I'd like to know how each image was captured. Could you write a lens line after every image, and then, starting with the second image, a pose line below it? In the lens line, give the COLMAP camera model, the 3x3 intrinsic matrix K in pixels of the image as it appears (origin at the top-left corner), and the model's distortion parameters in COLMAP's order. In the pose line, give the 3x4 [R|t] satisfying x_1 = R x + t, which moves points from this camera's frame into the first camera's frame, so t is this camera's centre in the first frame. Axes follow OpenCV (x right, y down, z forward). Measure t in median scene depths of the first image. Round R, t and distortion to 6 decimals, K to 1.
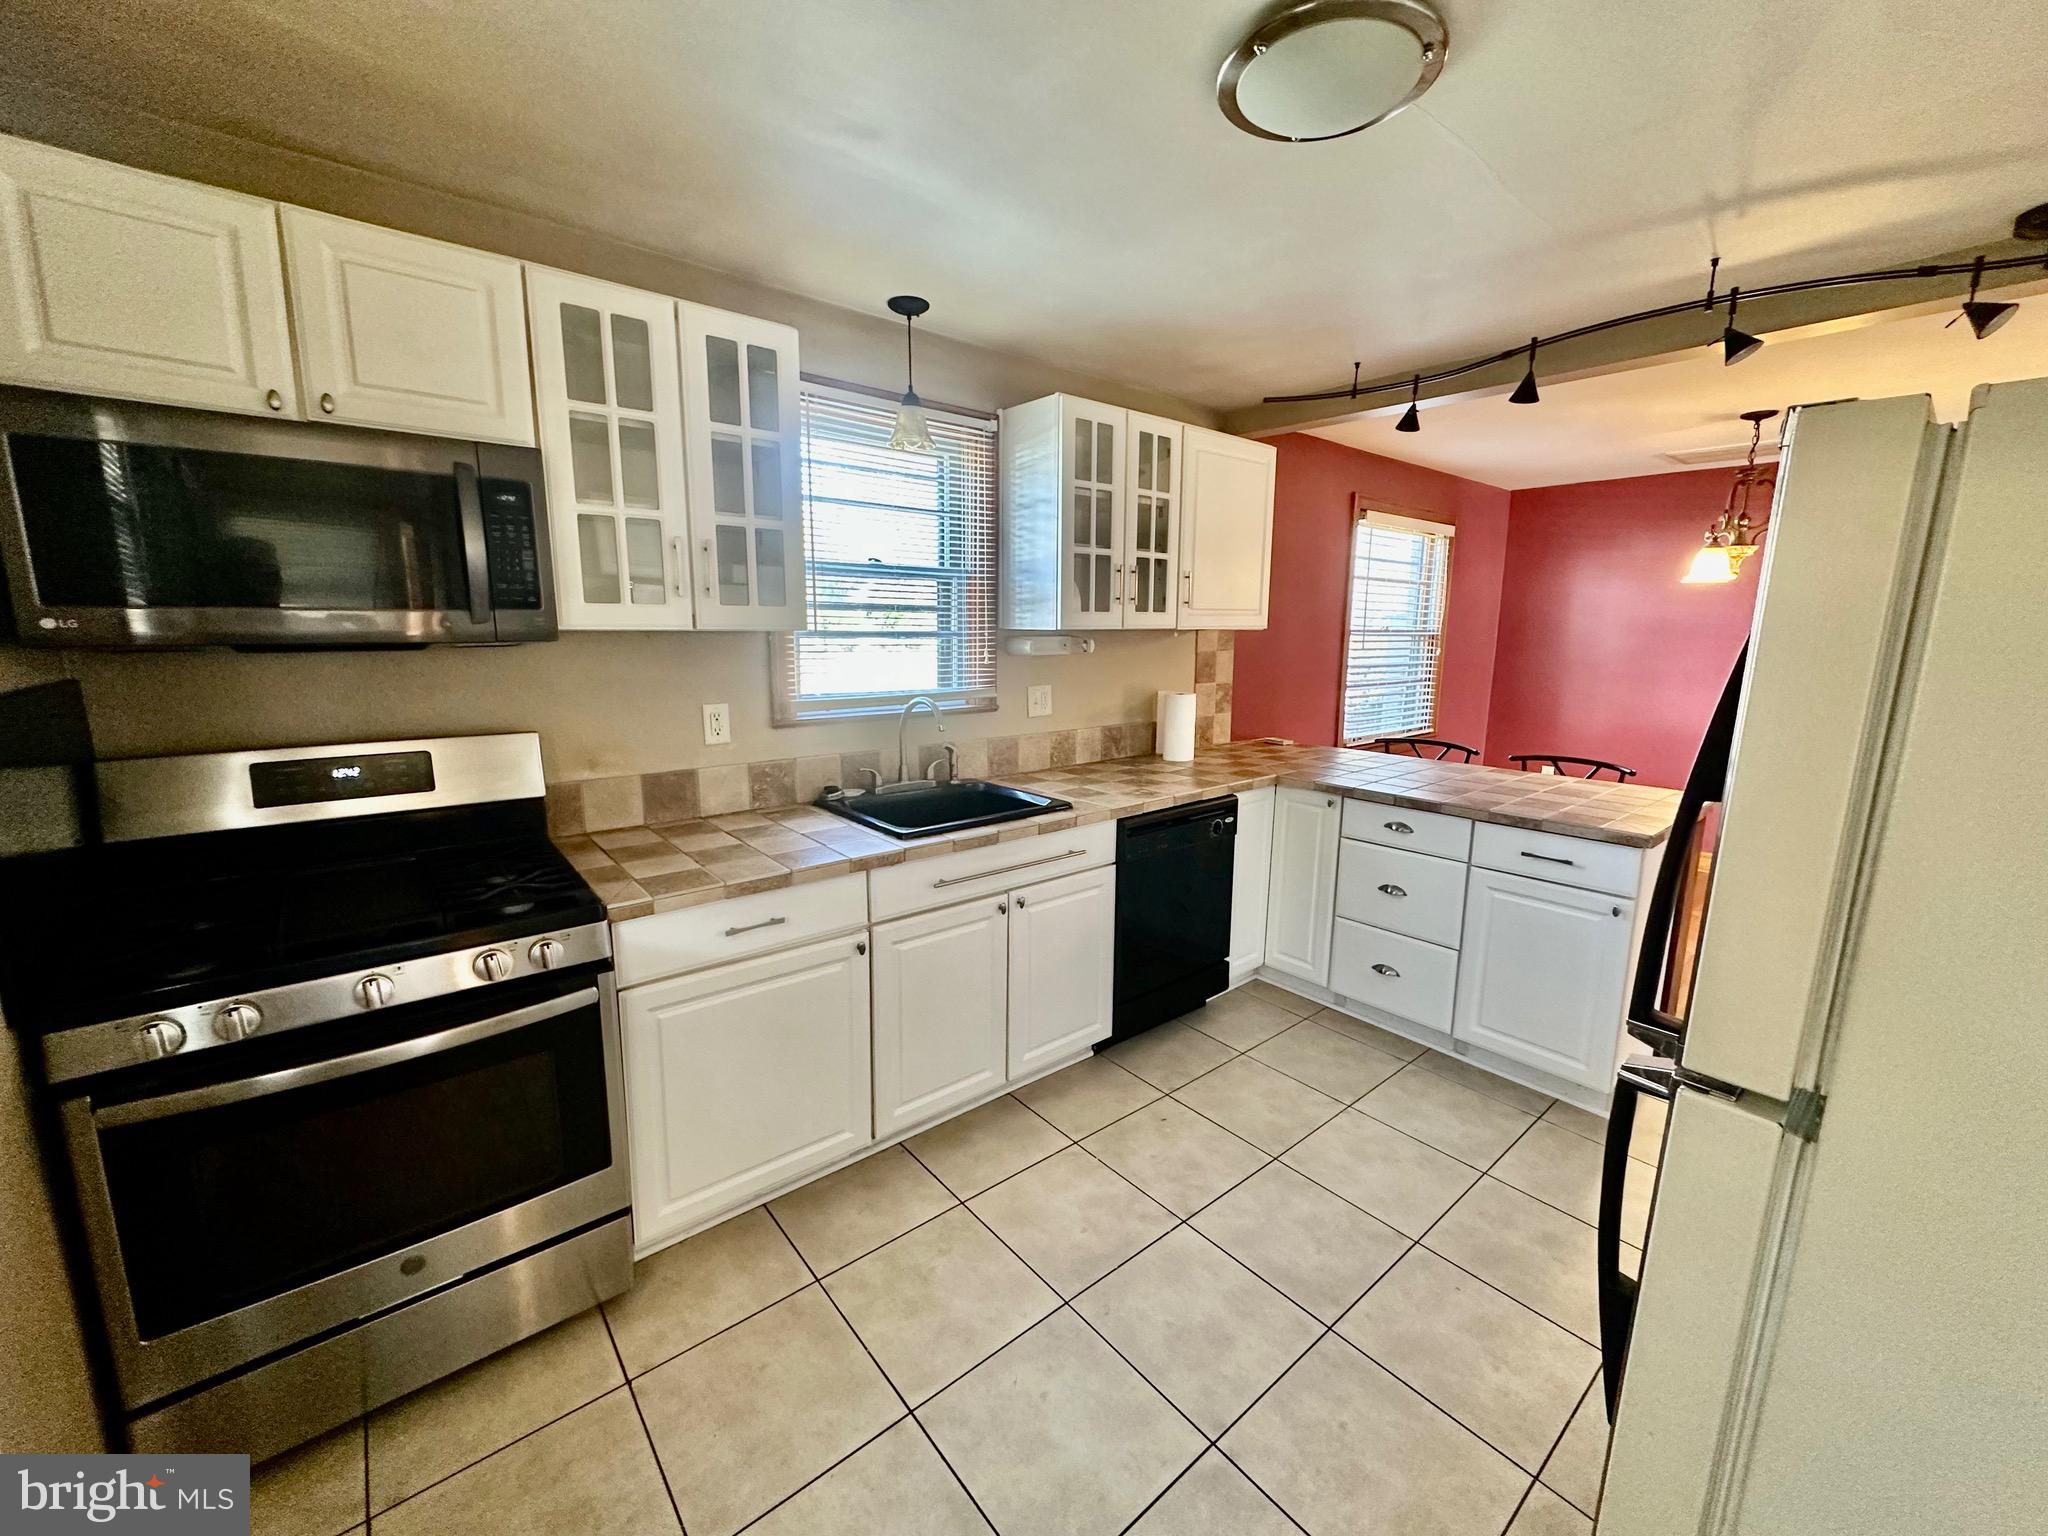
lens RADIAL K [[833.5, 0, 1039.0], [0, 833.5, 751.8], [0, 0, 1]] dist [0.001031, -0.000040]
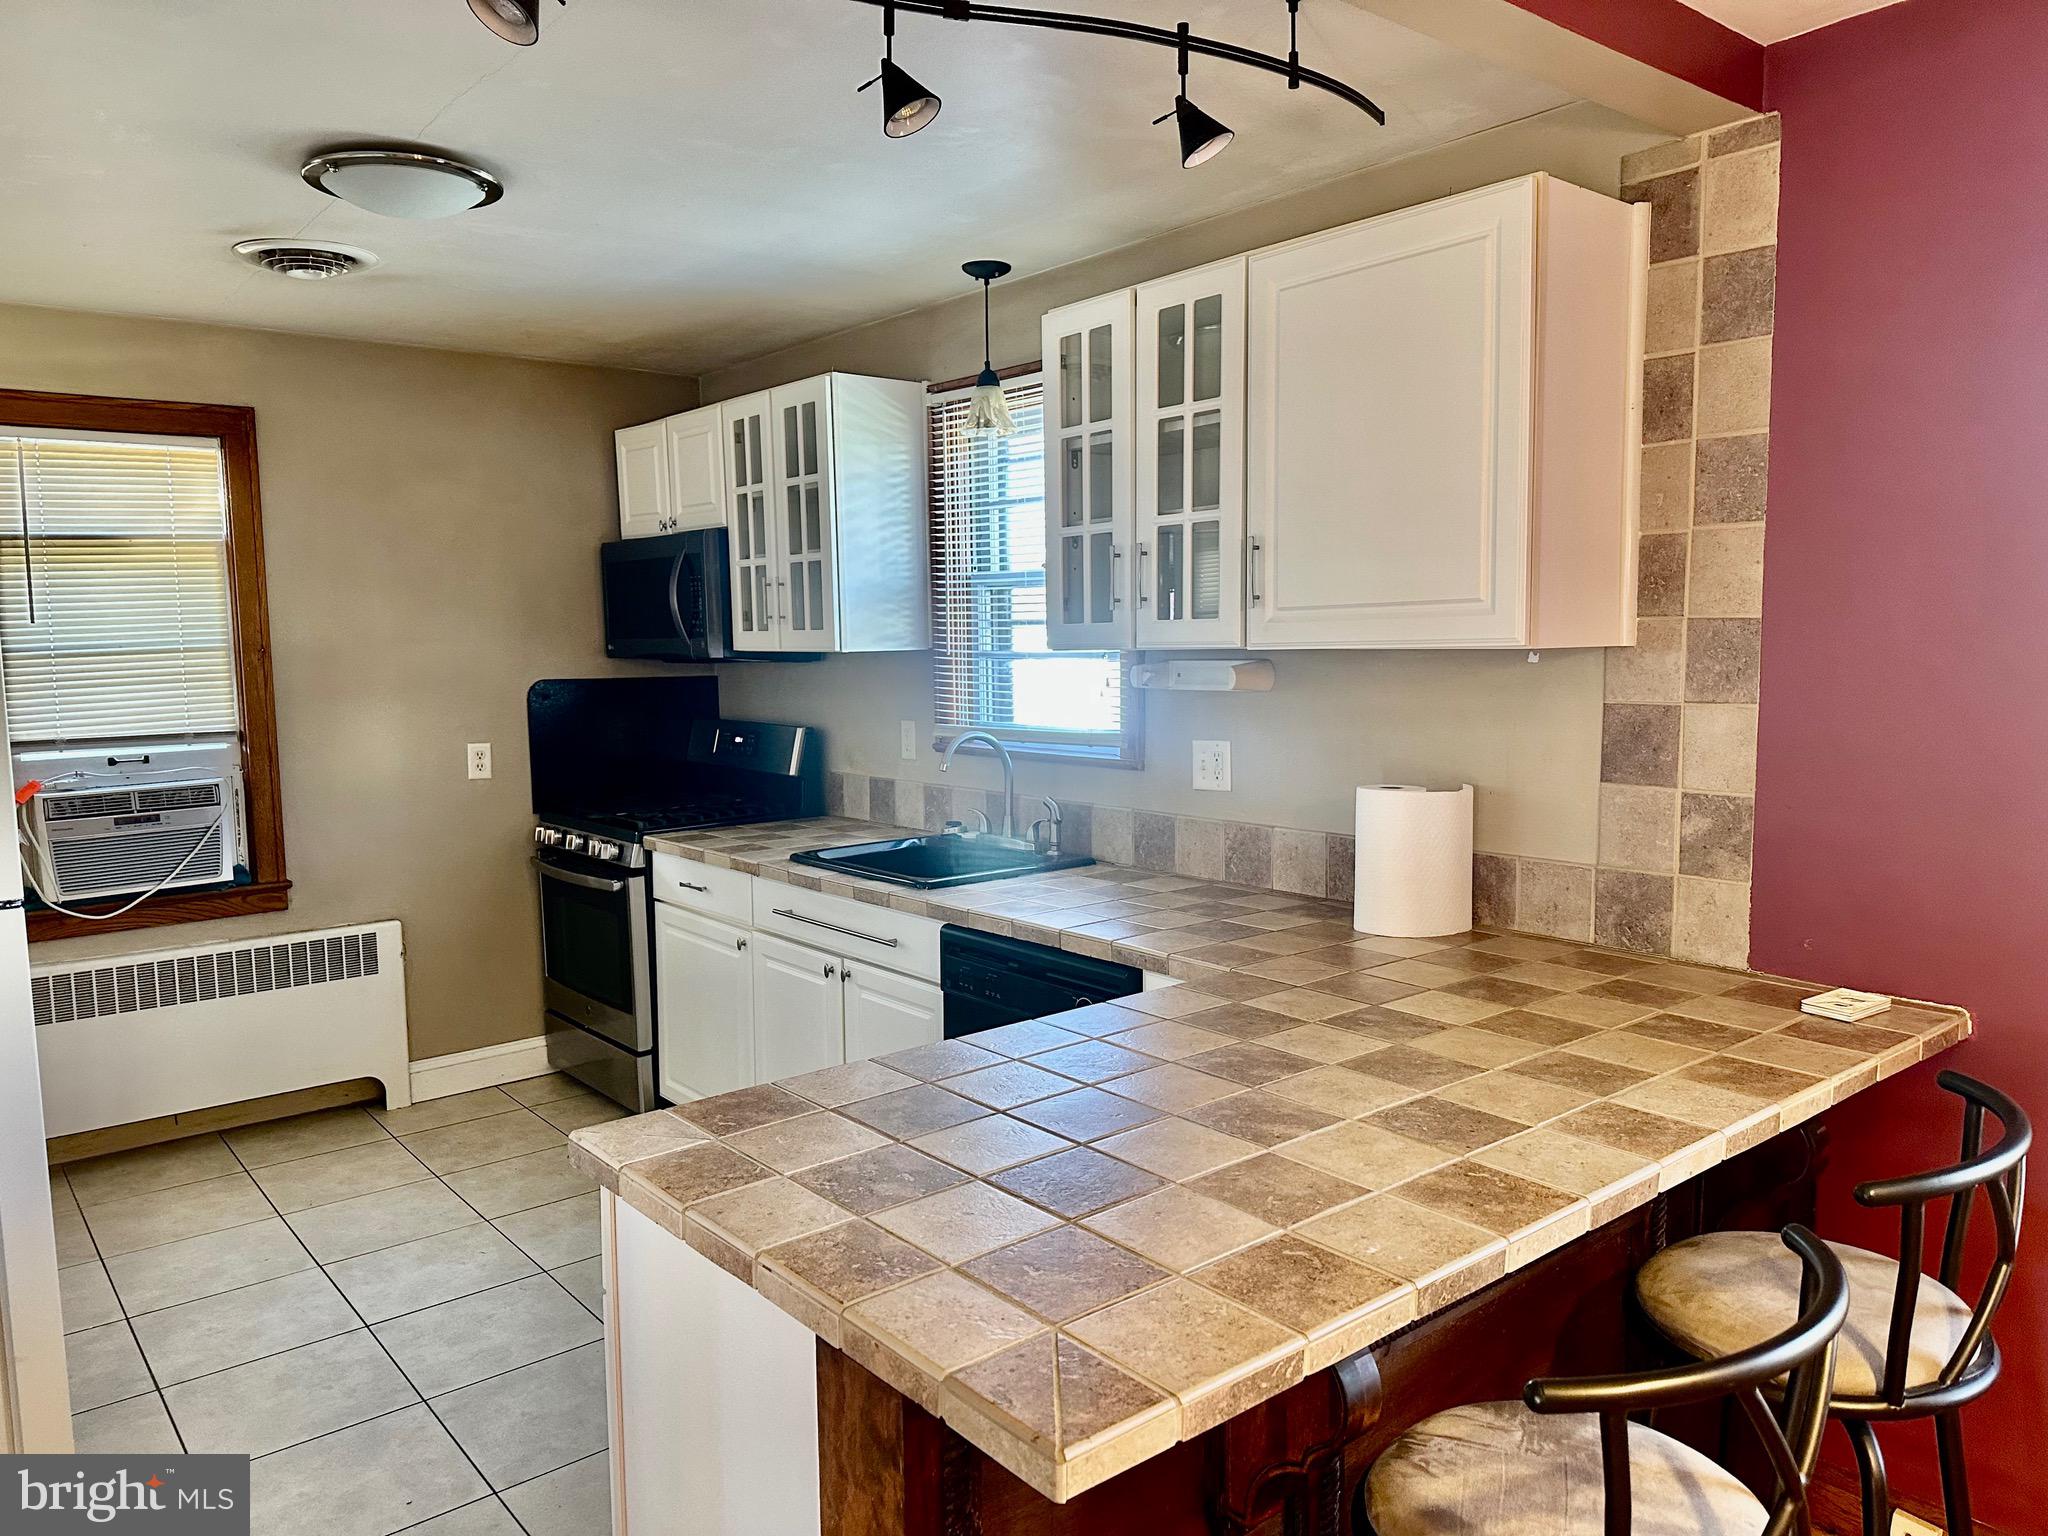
lens RADIAL K [[1420.6, 0, 1024.0], [0, 1420.6, 768.0], [0, 0, 1]] dist [0.060882, -0.001862]
pose [[-0.015971, 0.085086, -0.996246, 1.161333], [-0.141211, 0.986194, 0.086491, -0.145330], [0.989851, 0.142062, -0.003736, 0.969949]]
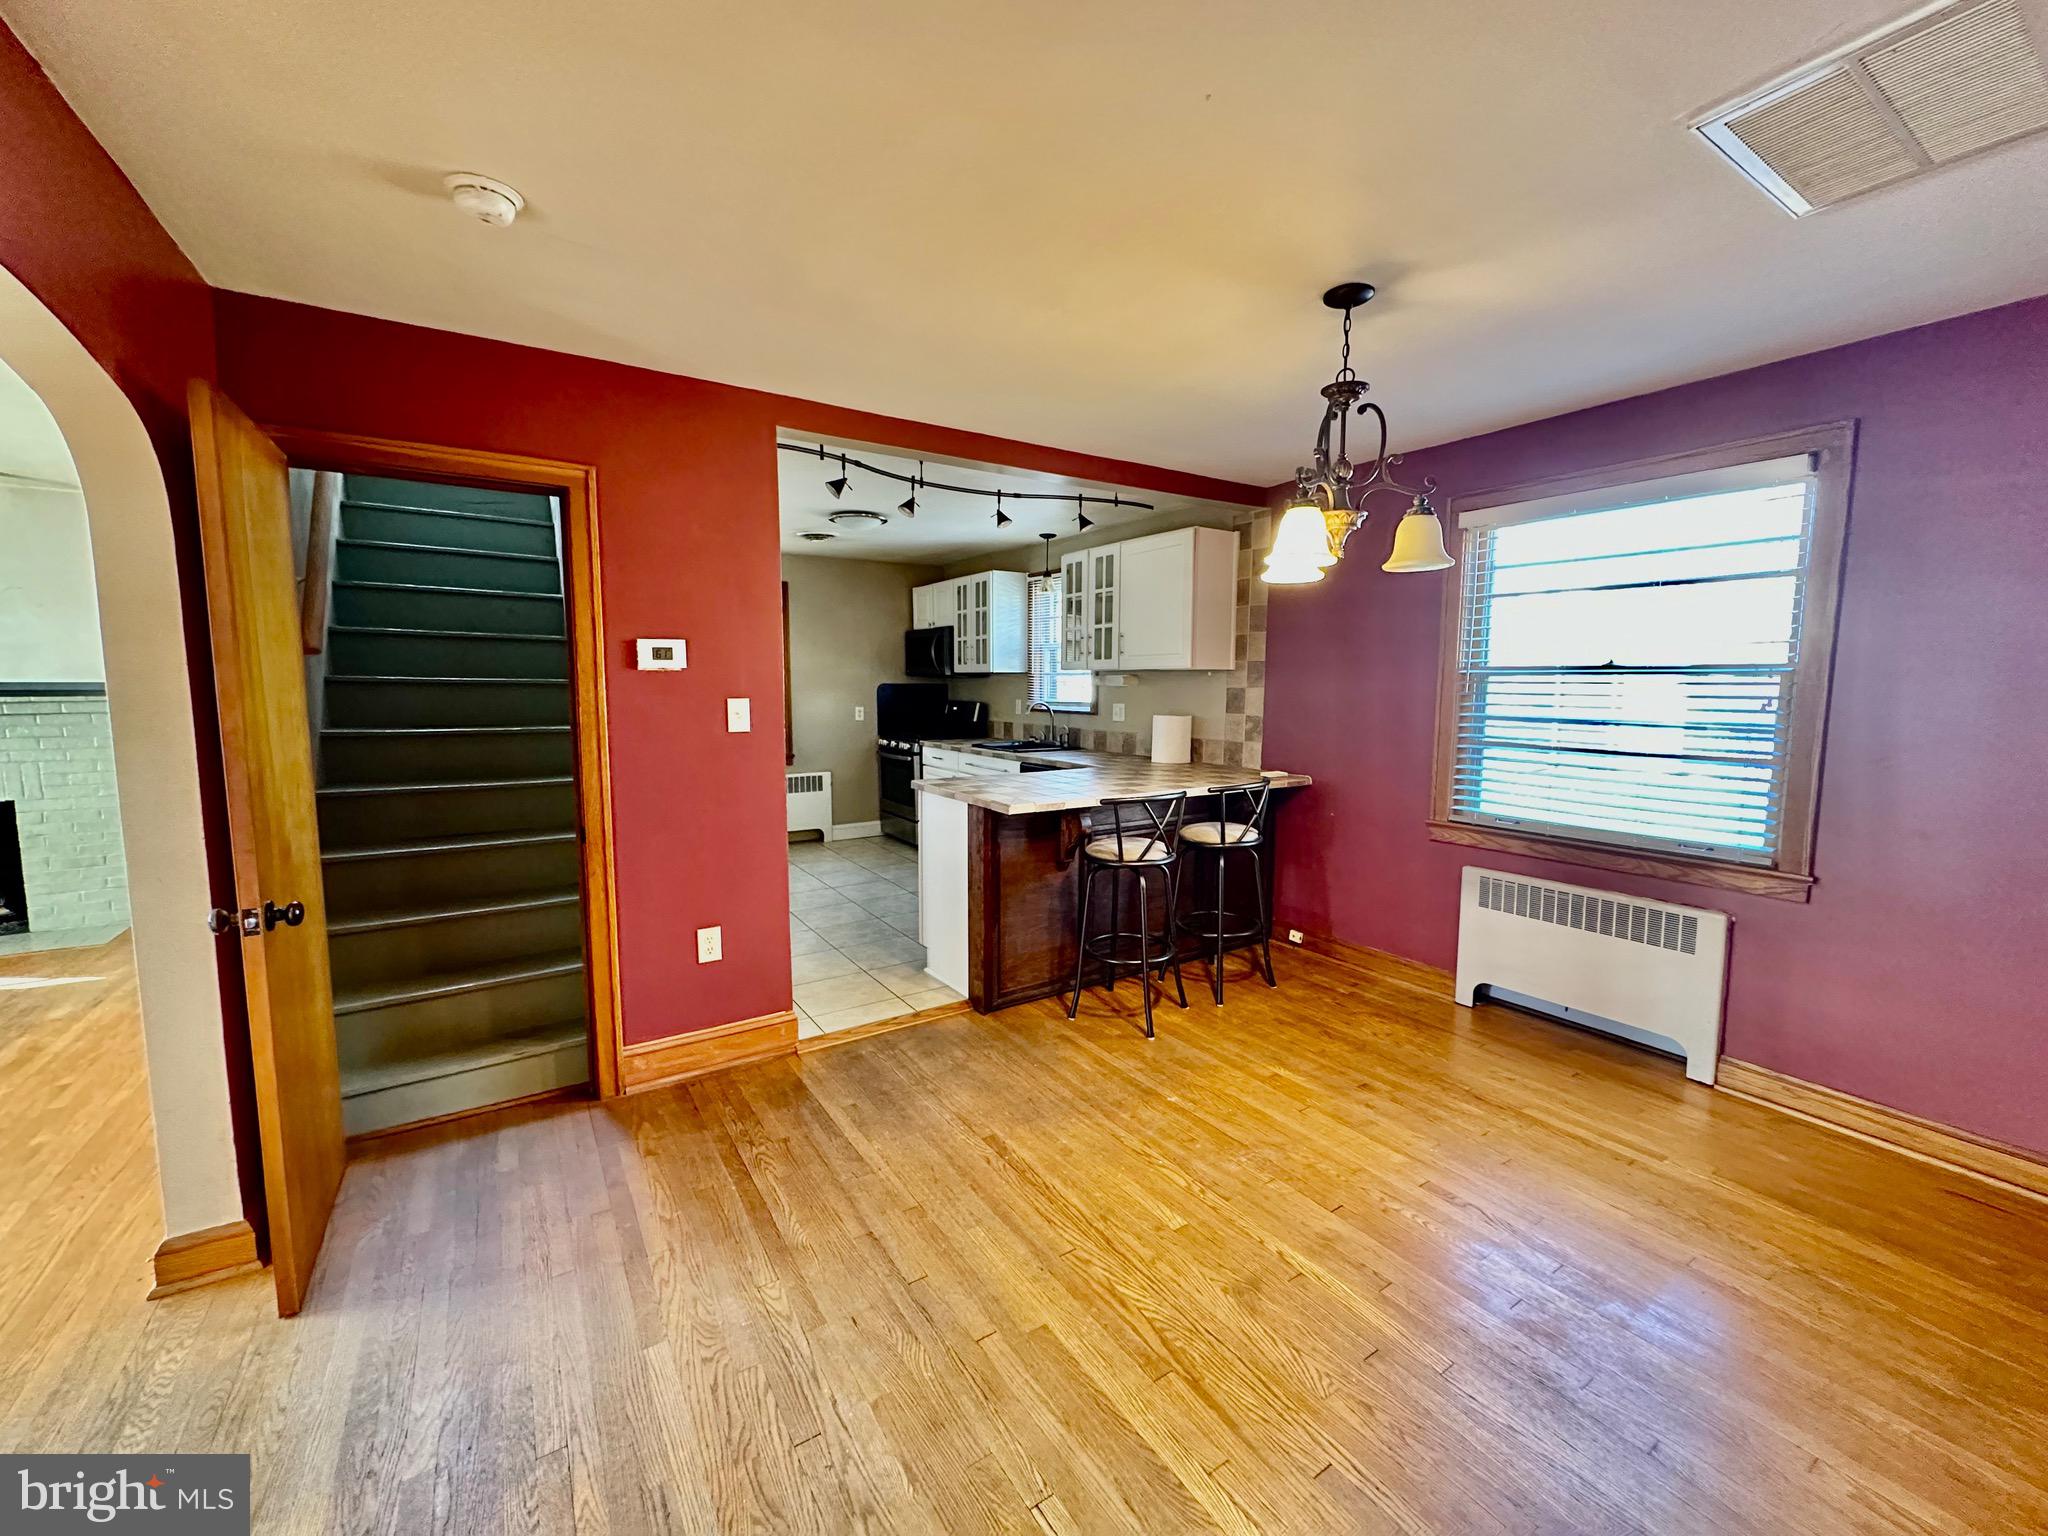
lens RADIAL K [[813.1, 0, 1026.6], [0, 813.1, 764.4], [0, 0, 1]] dist [-0.000044, 0.000077]
pose [[-0.128073, 0.092143, -0.987475, 1.903518], [-0.158392, 0.980994, 0.112082, -0.127870], [0.979035, 0.170763, -0.111044, 1.138364]]
